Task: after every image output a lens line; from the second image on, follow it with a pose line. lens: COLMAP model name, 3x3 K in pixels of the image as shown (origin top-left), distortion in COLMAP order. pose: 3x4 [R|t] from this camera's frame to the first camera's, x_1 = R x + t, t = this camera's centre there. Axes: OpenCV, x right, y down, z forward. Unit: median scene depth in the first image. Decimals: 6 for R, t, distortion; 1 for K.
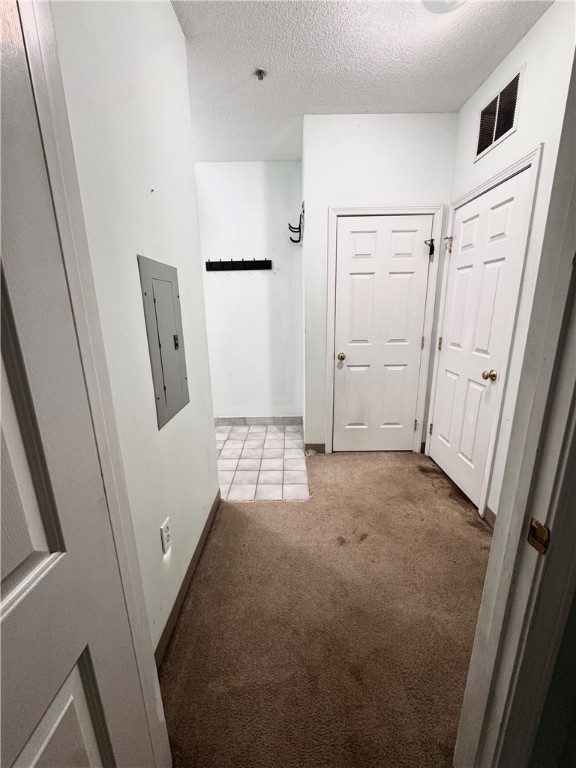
lens RADIAL K [[306.0, 0, 288.7], [0, 306.0, 382.7], [0, 0, 1]] dist [-0.003956, 0.000386]
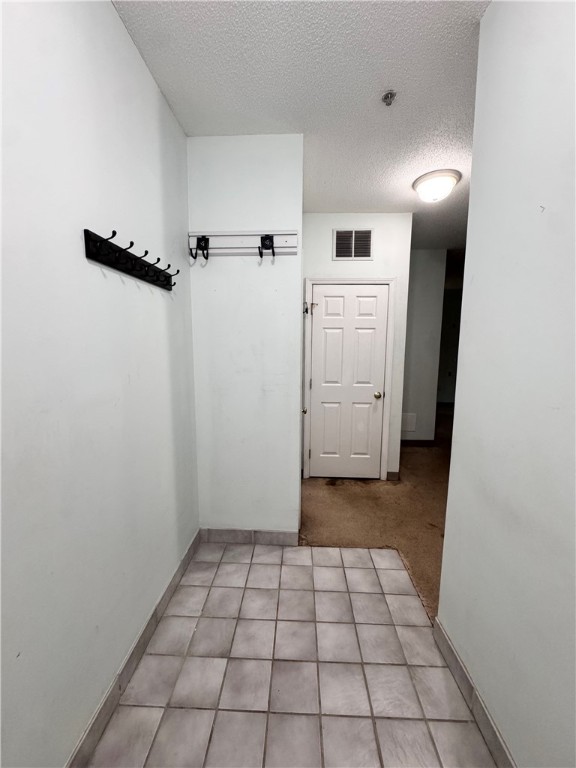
lens RADIAL K [[306.0, 0, 288.7], [0, 306.0, 382.7], [0, 0, 1]] dist [-0.003956, 0.000386]
pose [[0.031956, -0.107157, 0.993728, -0.770053], [0.237001, 0.966693, 0.096620, -0.279679], [-0.970984, 0.232427, 0.056288, 1.036273]]
